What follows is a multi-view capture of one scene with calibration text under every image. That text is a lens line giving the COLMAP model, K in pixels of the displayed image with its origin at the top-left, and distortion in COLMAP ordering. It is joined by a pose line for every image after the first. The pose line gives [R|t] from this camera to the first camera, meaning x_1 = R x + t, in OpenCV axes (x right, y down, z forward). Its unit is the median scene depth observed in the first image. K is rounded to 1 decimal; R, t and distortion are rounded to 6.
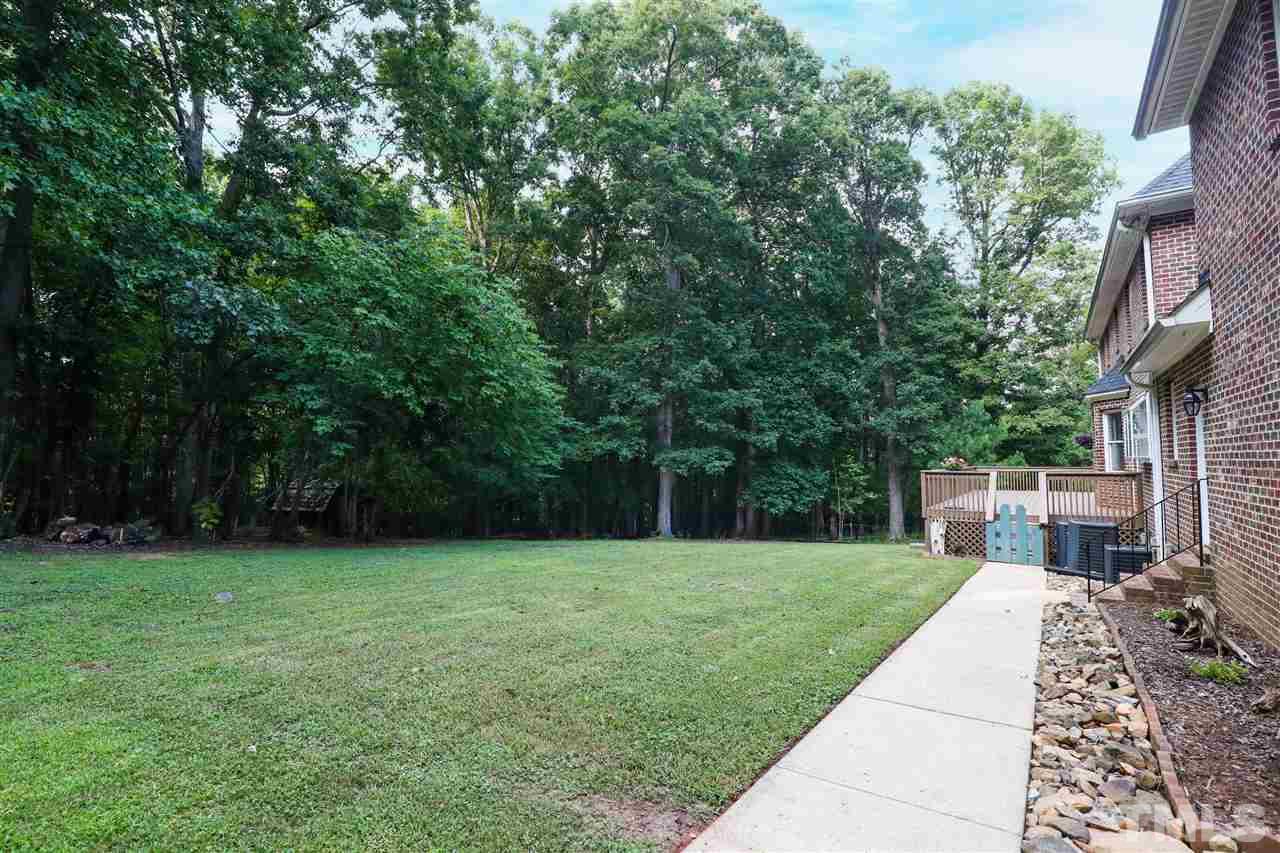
lens RADIAL K [[625.8, 0, 643.2], [0, 625.8, 428.3], [0, 0, 1]] dist [0.000360, 0.000110]
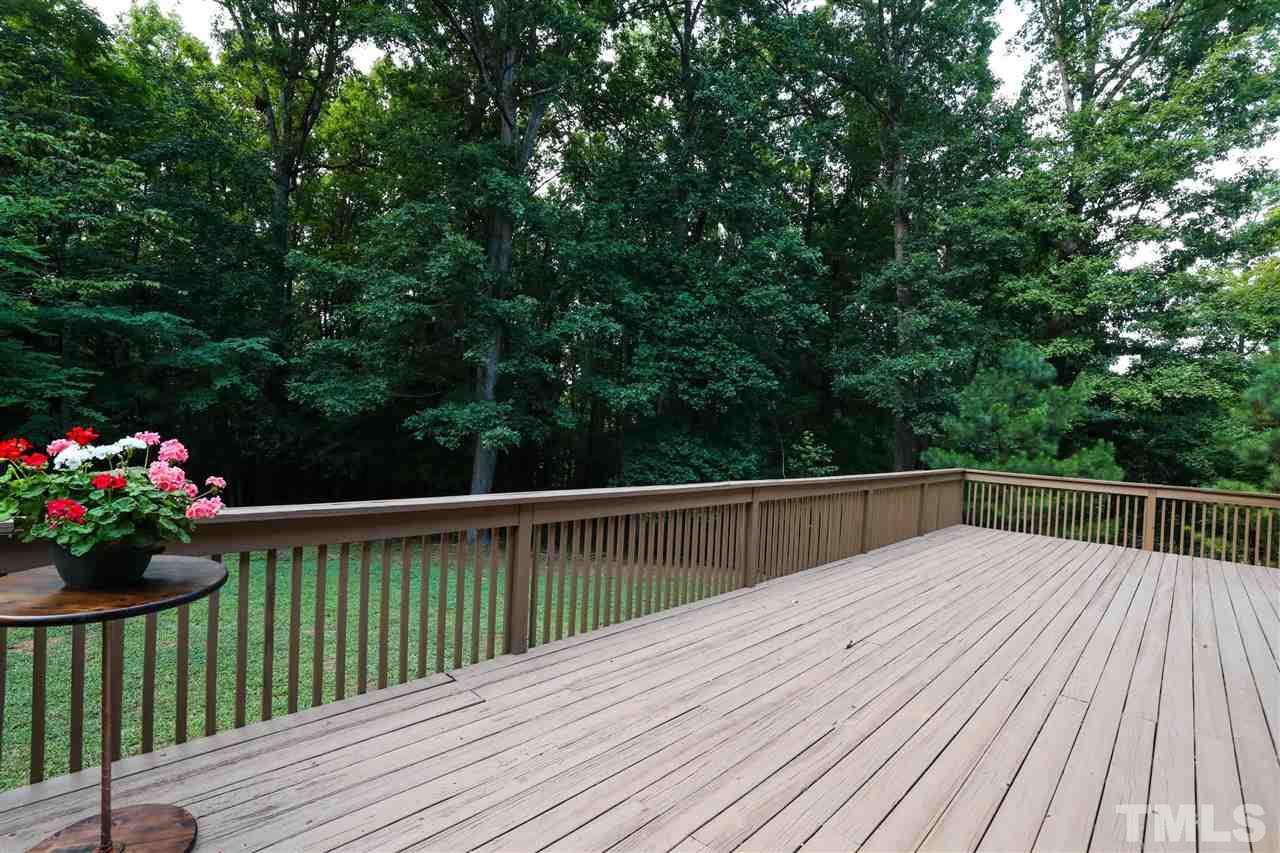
lens RADIAL K [[611.9, 0, 636.3], [0, 611.9, 429.5], [0, 0, 1]] dist [-0.006411, -0.001151]
pose [[0.985902, 0.055998, -0.157675, 0.268436], [-0.047363, 0.997192, 0.058002, 0.015279], [0.160480, -0.049716, 0.985786, 0.402447]]
